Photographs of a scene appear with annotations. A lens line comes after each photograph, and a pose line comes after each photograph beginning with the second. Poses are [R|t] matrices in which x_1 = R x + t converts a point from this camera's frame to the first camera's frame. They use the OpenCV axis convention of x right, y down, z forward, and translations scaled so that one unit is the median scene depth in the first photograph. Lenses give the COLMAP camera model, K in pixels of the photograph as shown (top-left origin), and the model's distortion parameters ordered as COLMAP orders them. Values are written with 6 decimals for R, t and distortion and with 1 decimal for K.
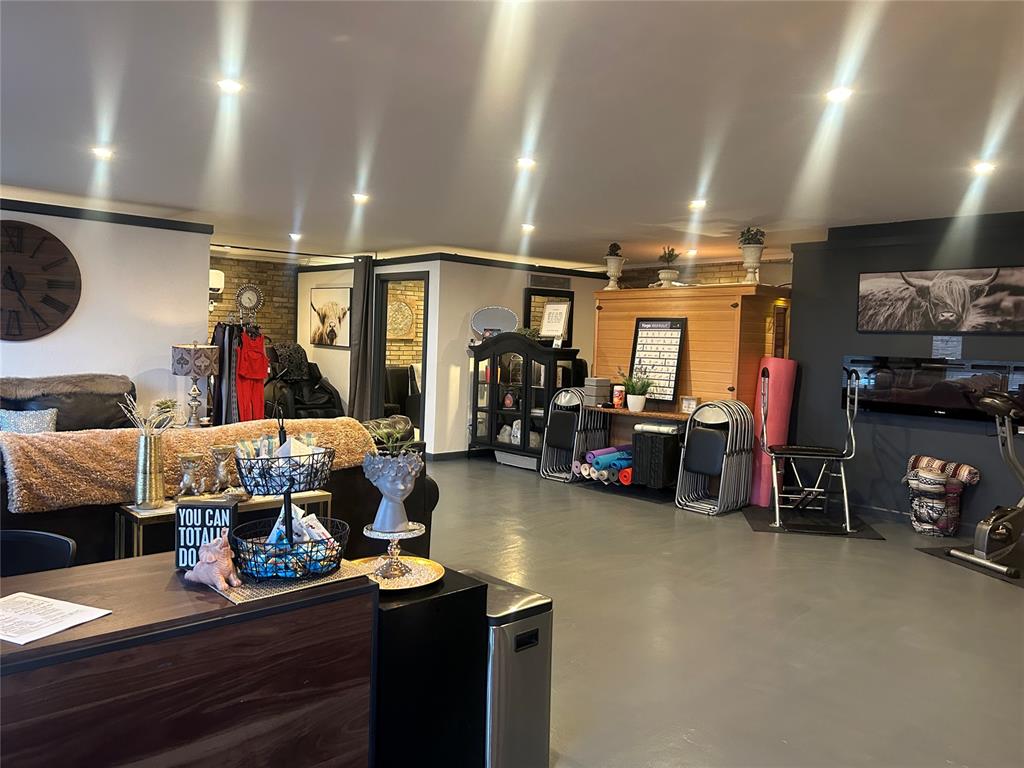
lens RADIAL K [[768.3, 0, 508.9], [0, 768.3, 387.6], [0, 0, 1]] dist [0.088259, -0.114932]
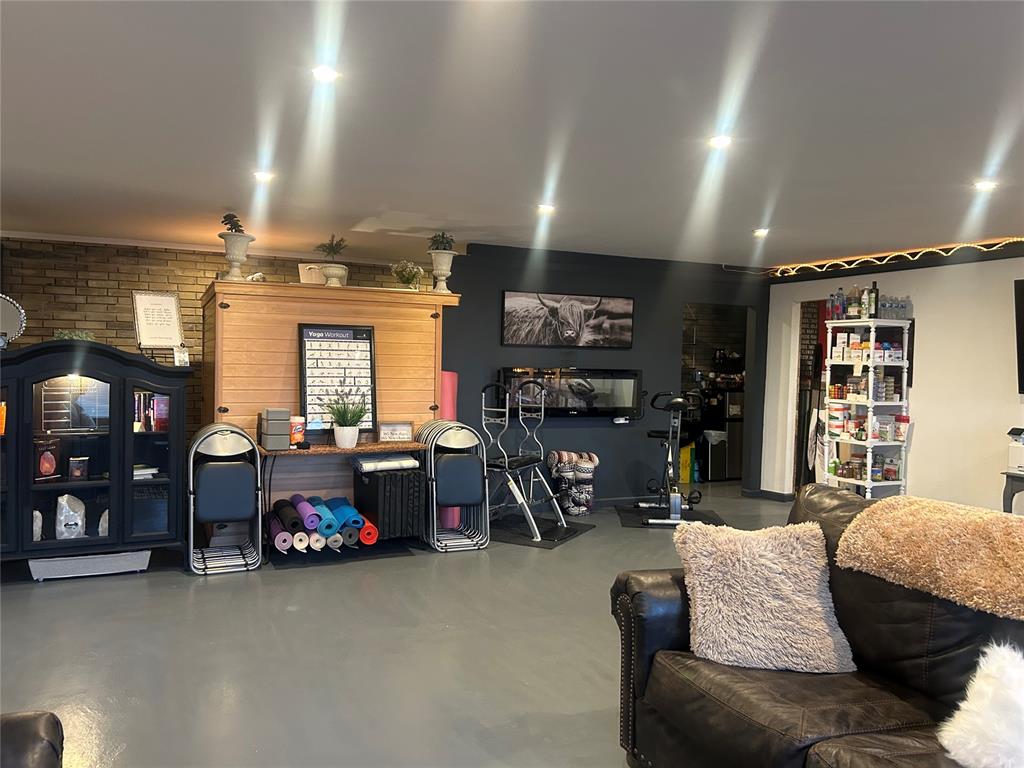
lens RADIAL K [[768.3, 0, 508.9], [0, 768.3, 387.6], [0, 0, 1]] dist [0.088259, -0.114932]
pose [[0.307725, -0.055863, 0.949834, -0.569245], [0.050166, 0.997839, 0.042433, -0.059116], [-0.950152, 0.034592, 0.309863, 0.679317]]
